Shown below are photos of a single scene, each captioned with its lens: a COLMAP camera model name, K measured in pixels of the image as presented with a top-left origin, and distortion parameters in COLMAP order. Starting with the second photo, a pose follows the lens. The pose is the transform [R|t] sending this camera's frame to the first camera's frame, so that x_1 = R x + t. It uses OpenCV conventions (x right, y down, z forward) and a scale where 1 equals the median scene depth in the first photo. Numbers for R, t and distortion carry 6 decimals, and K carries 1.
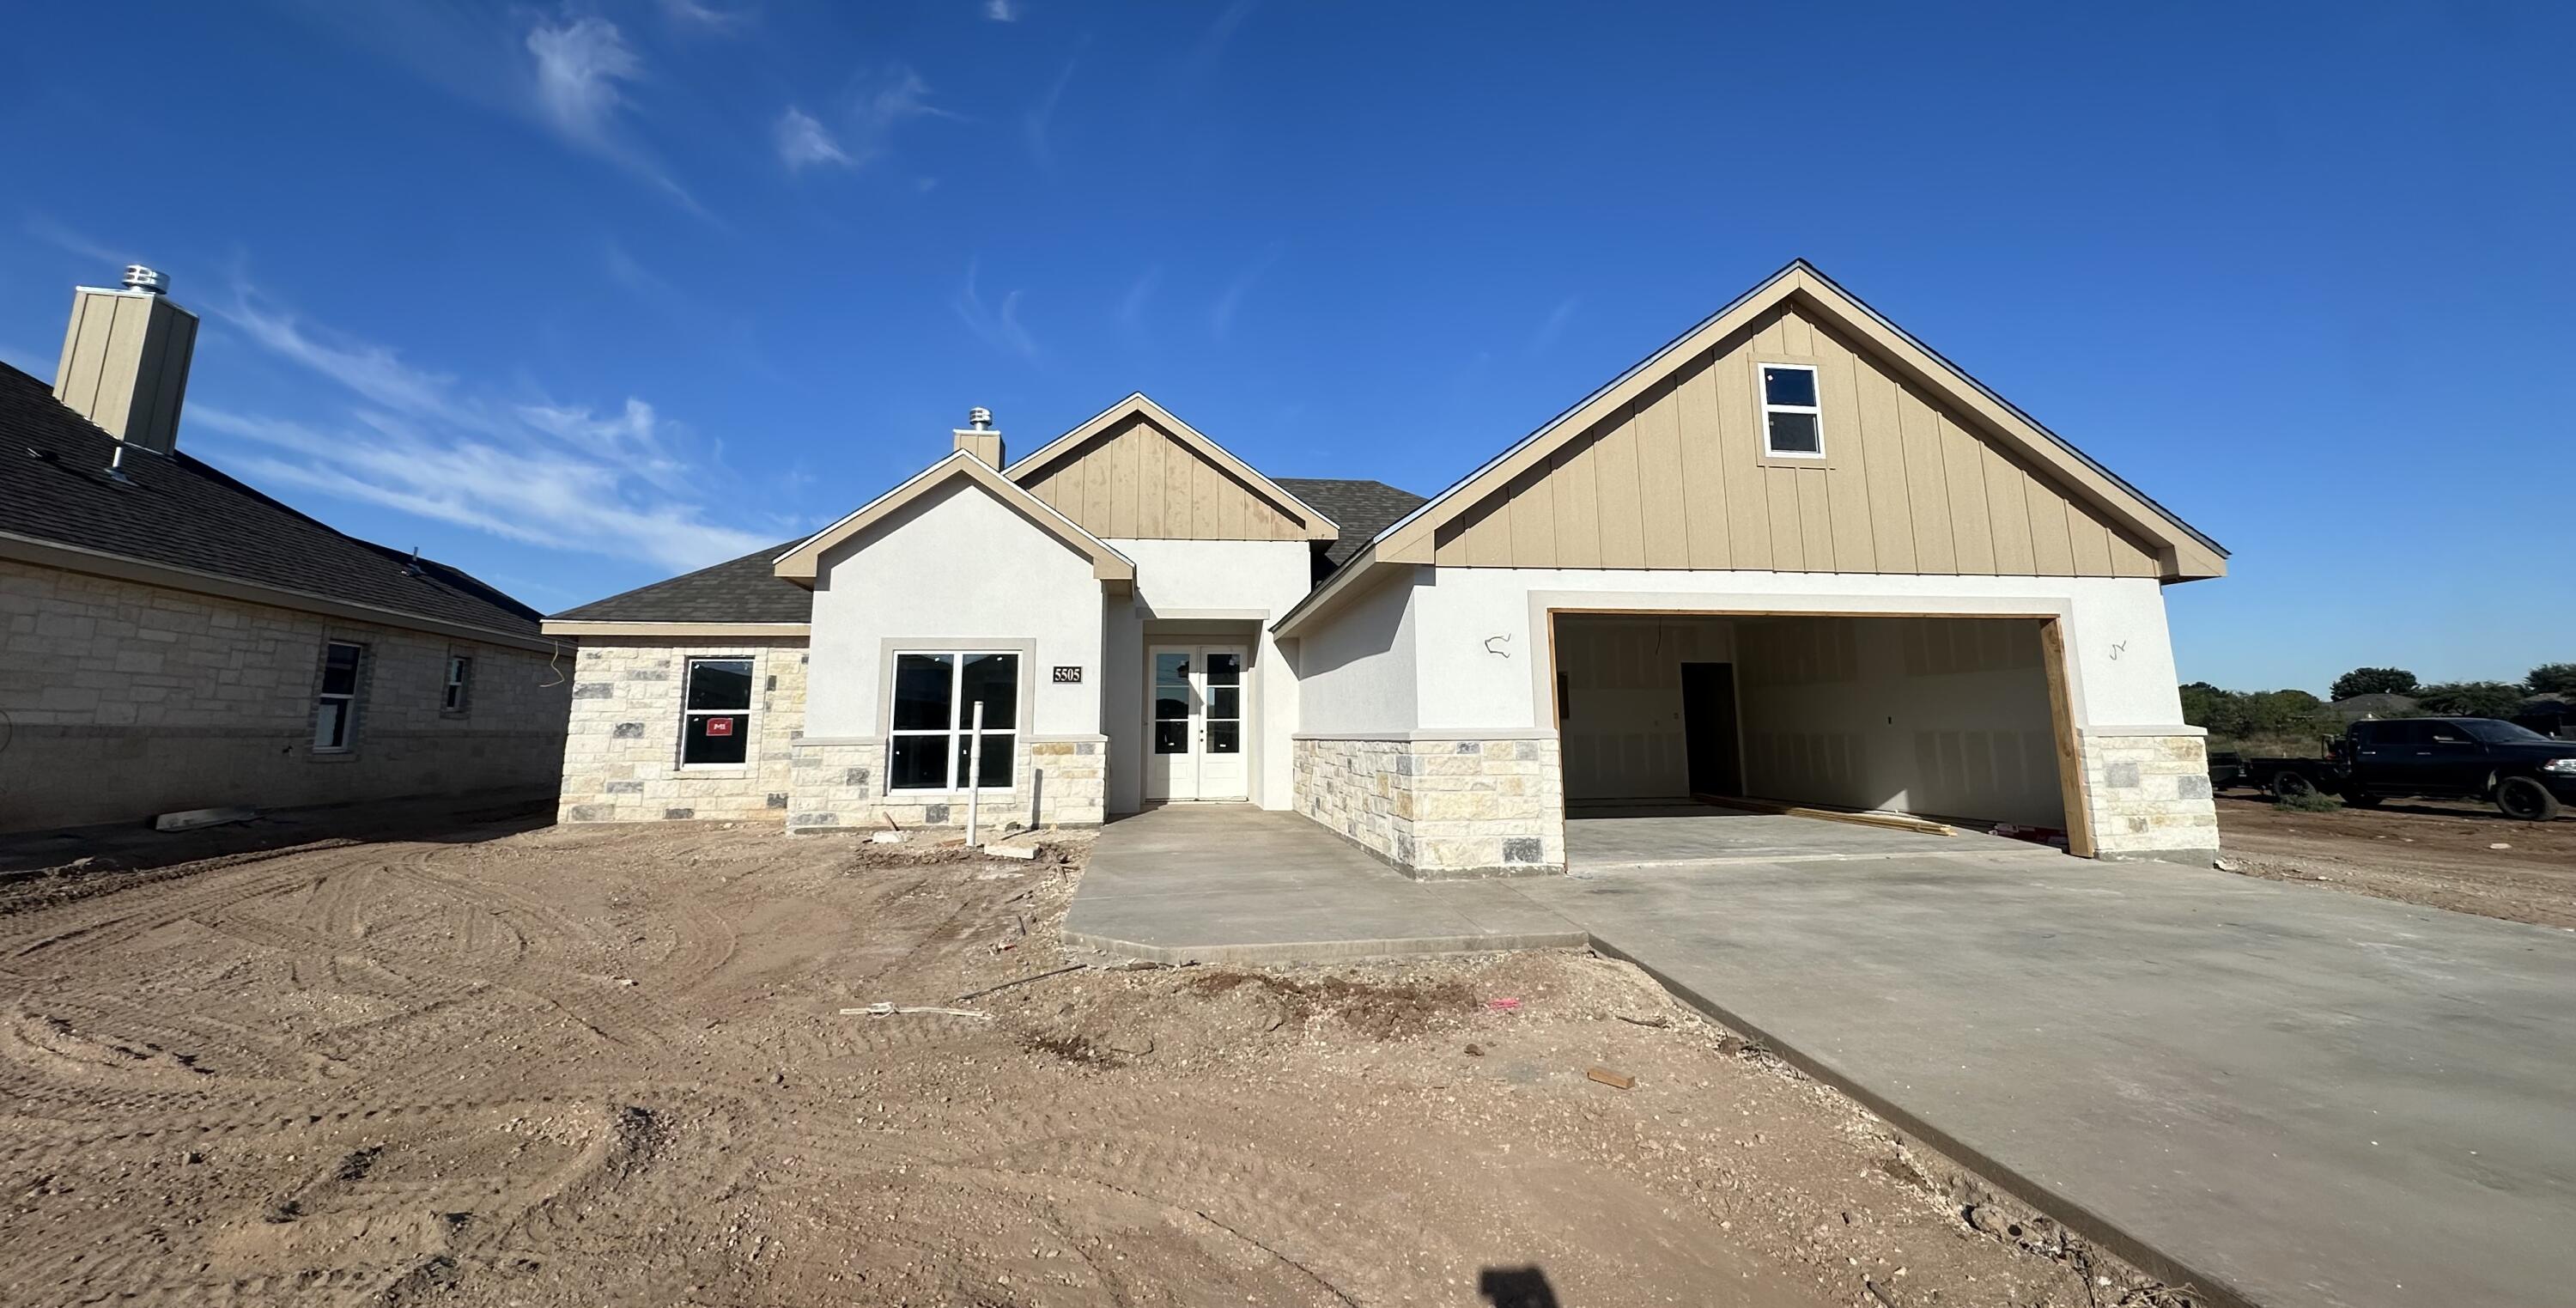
lens RADIAL K [[1001.7, 0, 1287.7], [0, 1001.7, 656.4], [0, 0, 1]] dist [-0.000660, -0.000046]
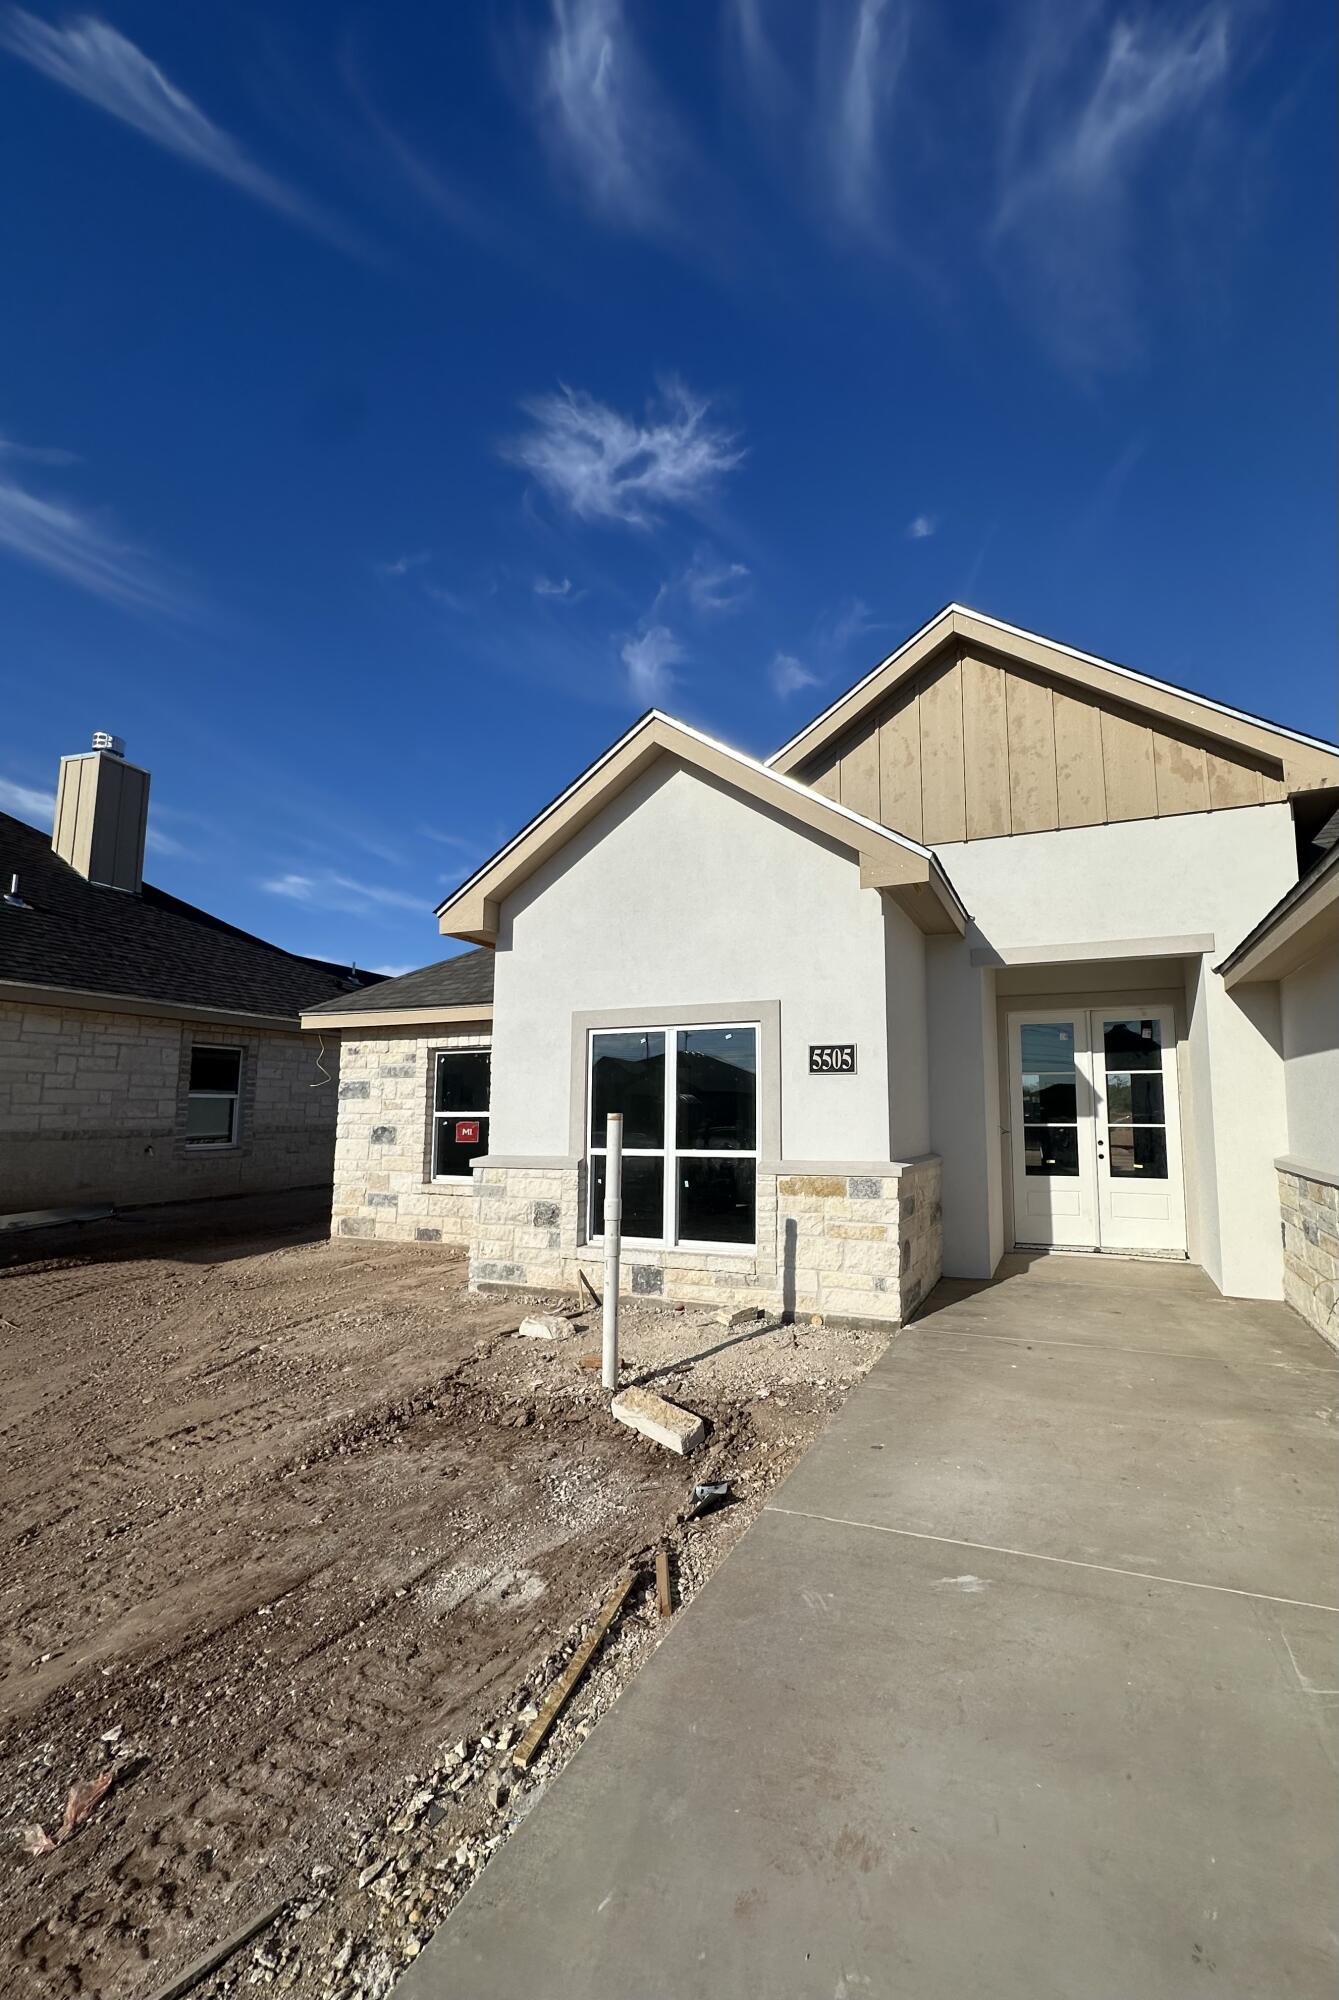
lens RADIAL K [[949.1, 0, 677.1], [0, 949.1, 1005.5], [0, 0, 1]] dist [-0.003499, -0.000061]
pose [[0.866412, -0.052682, -0.496543, -0.017769], [0.032817, 0.998276, -0.048654, 0.009595], [0.498250, 0.025860, 0.866648, 0.406694]]
